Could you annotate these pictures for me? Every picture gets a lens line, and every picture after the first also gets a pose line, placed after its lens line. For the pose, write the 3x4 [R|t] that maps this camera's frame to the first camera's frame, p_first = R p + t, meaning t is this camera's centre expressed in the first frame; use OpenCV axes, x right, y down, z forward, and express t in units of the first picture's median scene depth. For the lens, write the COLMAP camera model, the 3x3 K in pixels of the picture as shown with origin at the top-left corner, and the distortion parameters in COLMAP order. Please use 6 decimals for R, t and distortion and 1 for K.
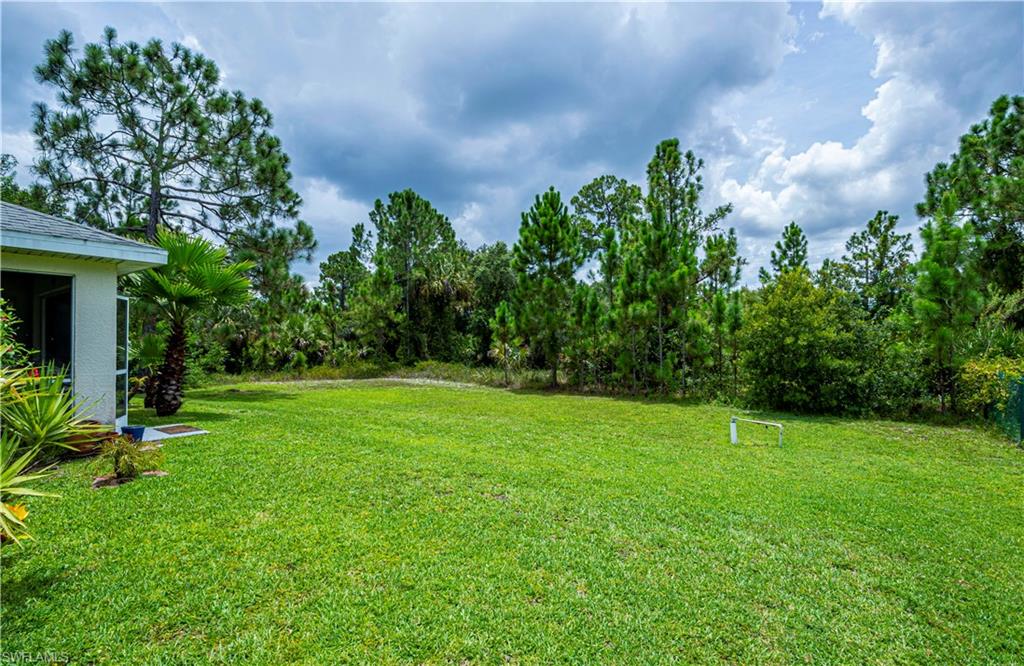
lens RADIAL K [[445.2, 0, 524.2], [0, 445.2, 335.9], [0, 0, 1]] dist [-0.009224, -0.010951]
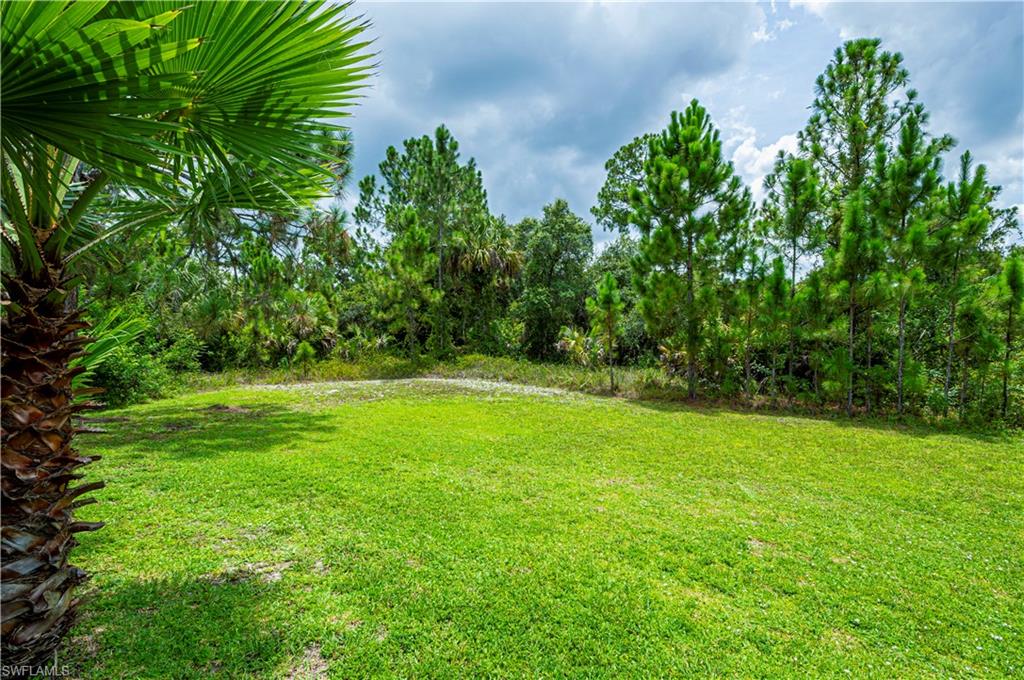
lens RADIAL K [[450.6, 0, 527.0], [0, 450.6, 349.5], [0, 0, 1]] dist [-0.015603, -0.003303]
pose [[0.998747, 0.004666, 0.049818, -0.198743], [-0.007739, 0.998067, 0.061670, -0.000316], [-0.049434, -0.061978, 0.996853, 0.276258]]
